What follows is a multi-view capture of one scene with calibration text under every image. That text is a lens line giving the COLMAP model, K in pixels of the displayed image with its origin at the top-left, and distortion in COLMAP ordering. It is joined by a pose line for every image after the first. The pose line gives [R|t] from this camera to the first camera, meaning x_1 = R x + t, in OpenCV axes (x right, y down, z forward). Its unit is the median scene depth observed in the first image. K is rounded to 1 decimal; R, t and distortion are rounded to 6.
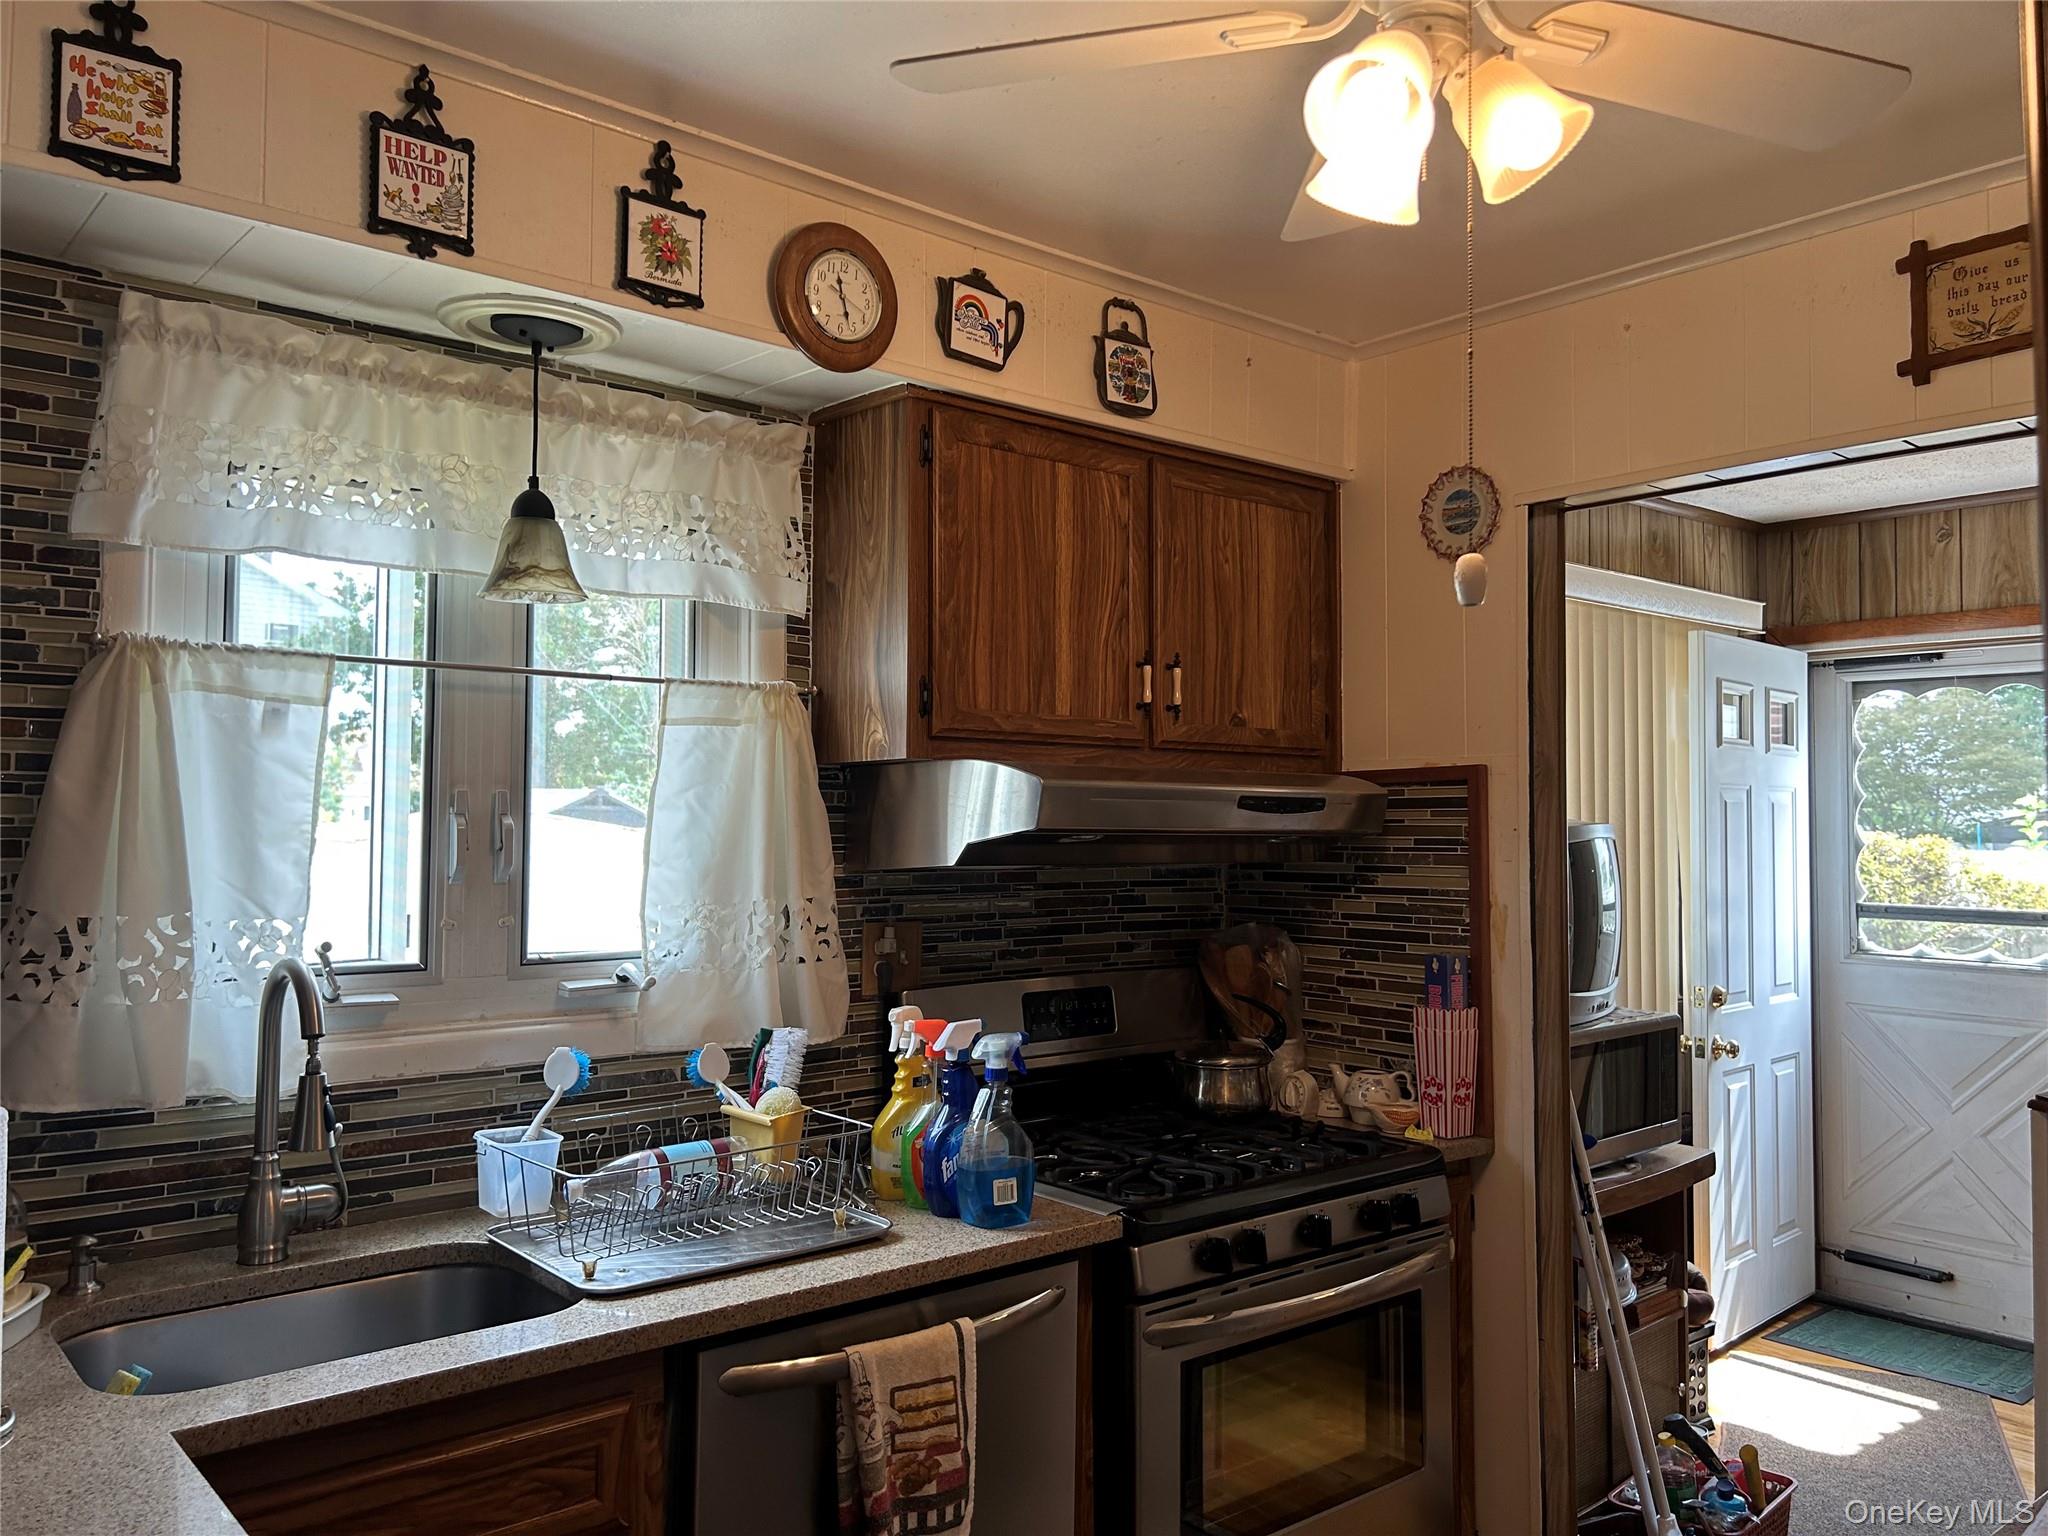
lens RADIAL K [[1549.8, 0, 1007.6], [0, 1549.8, 774.8], [0, 0, 1]] dist [0.077495, -0.069584]
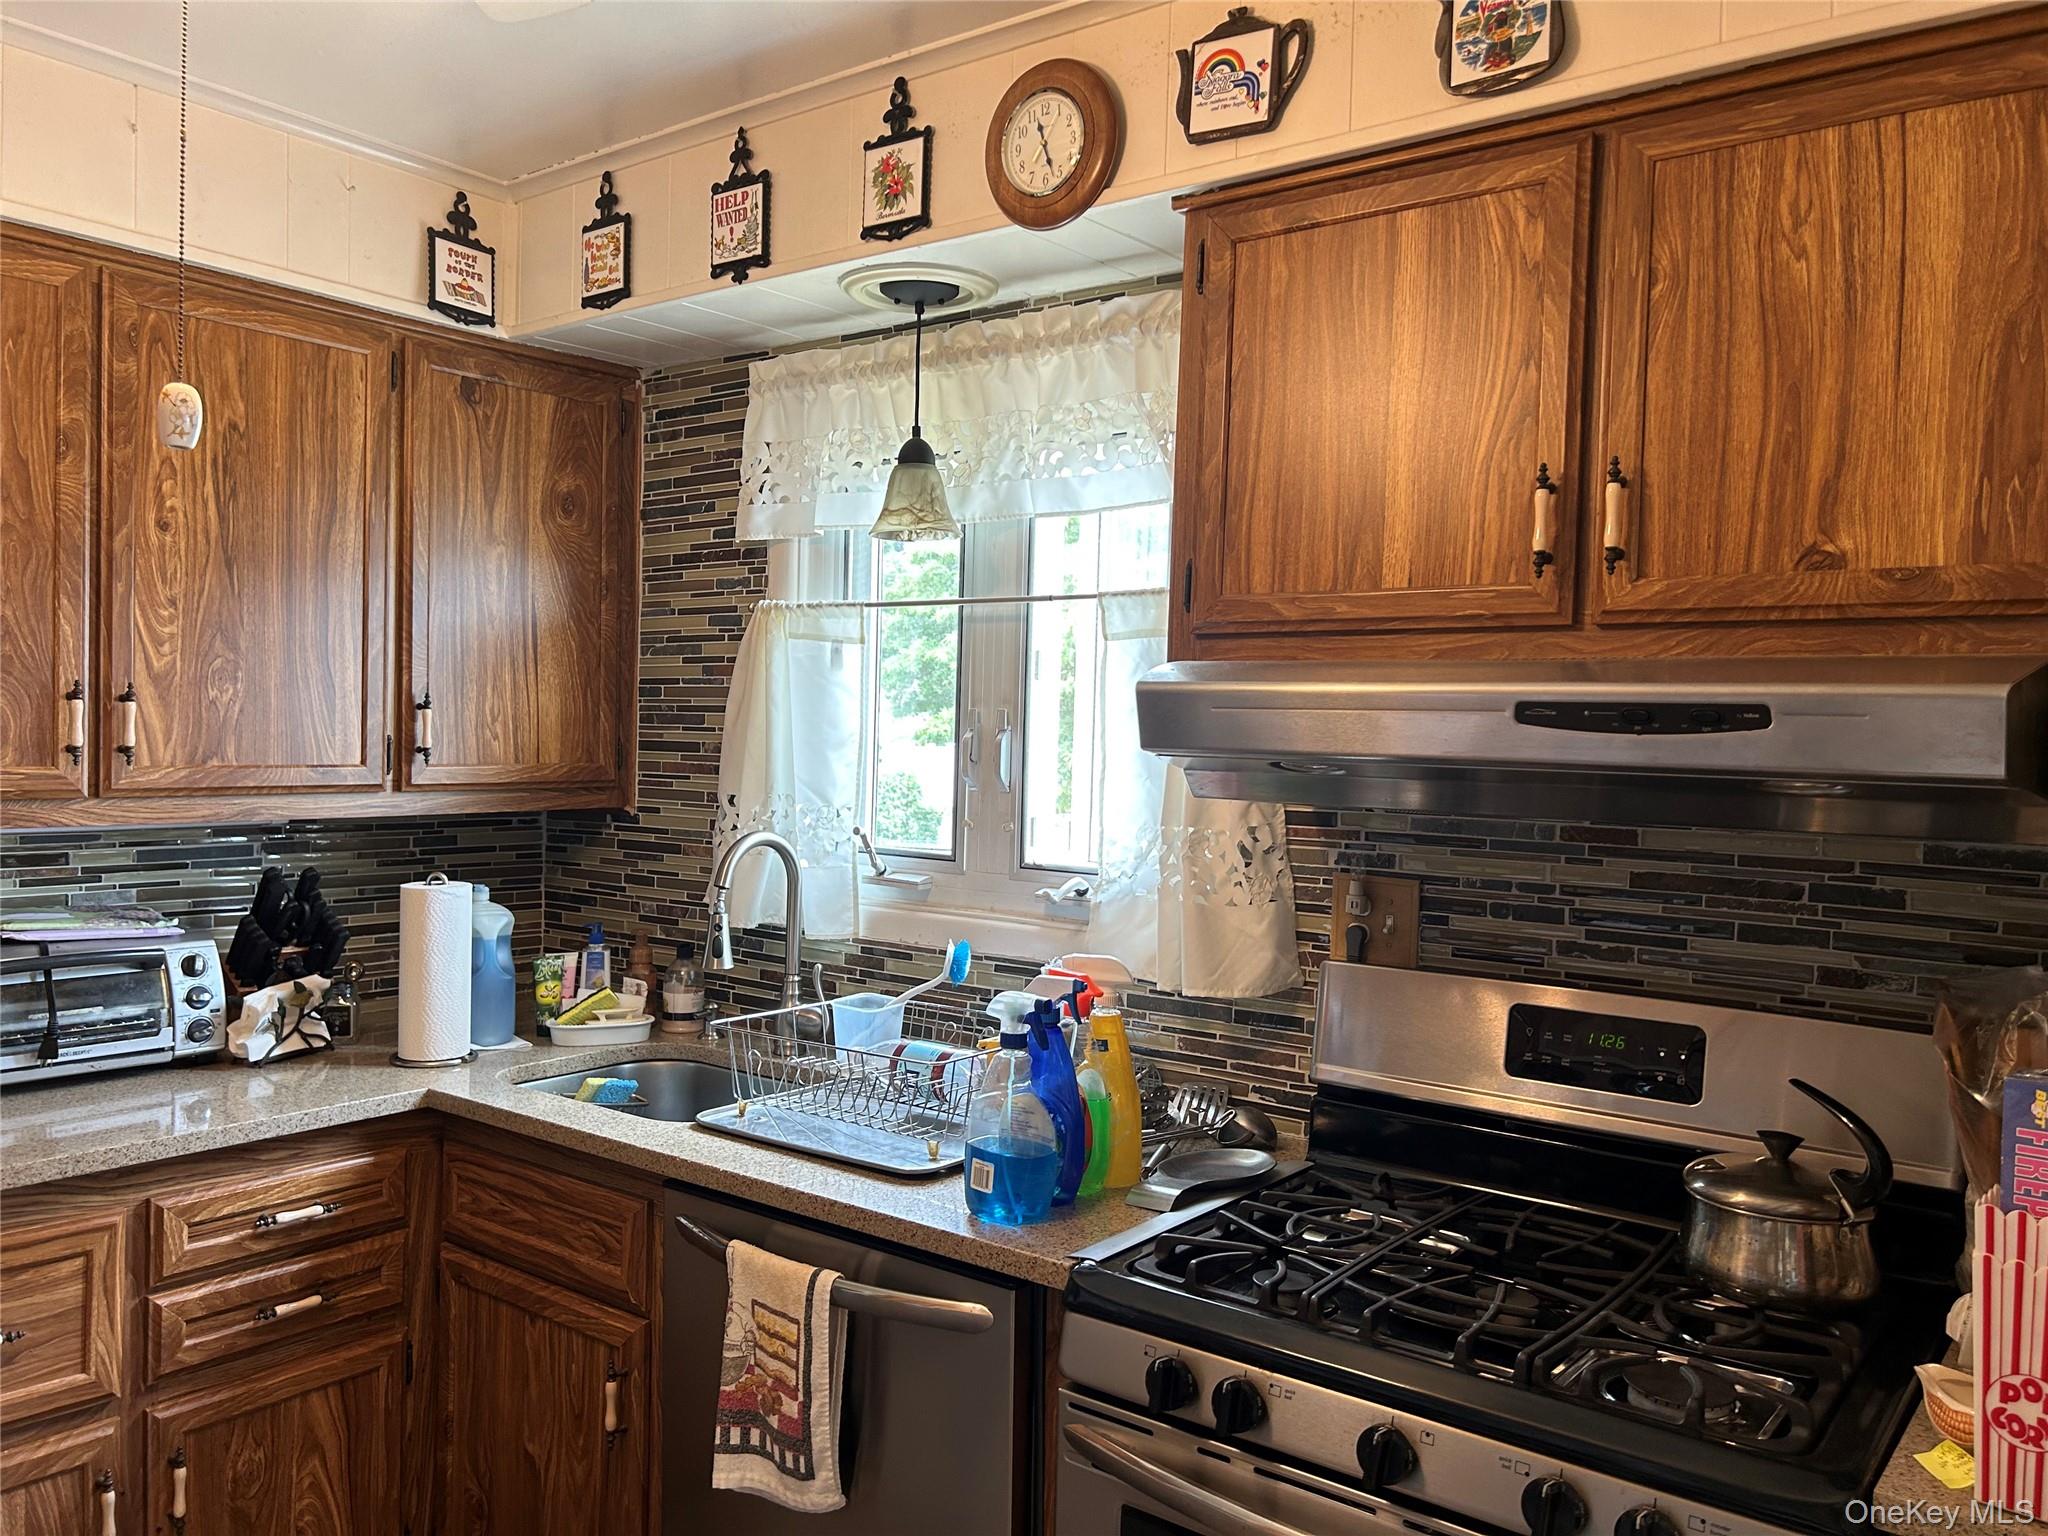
lens RADIAL K [[1549.8, 0, 1007.6], [0, 1549.8, 774.8], [0, 0, 1]] dist [0.077495, -0.069584]
pose [[0.222665, 0.022385, -0.974638, 0.715991], [0.002755, 0.999718, 0.023590, 0.028886], [0.974891, -0.007938, 0.222541, 0.730691]]
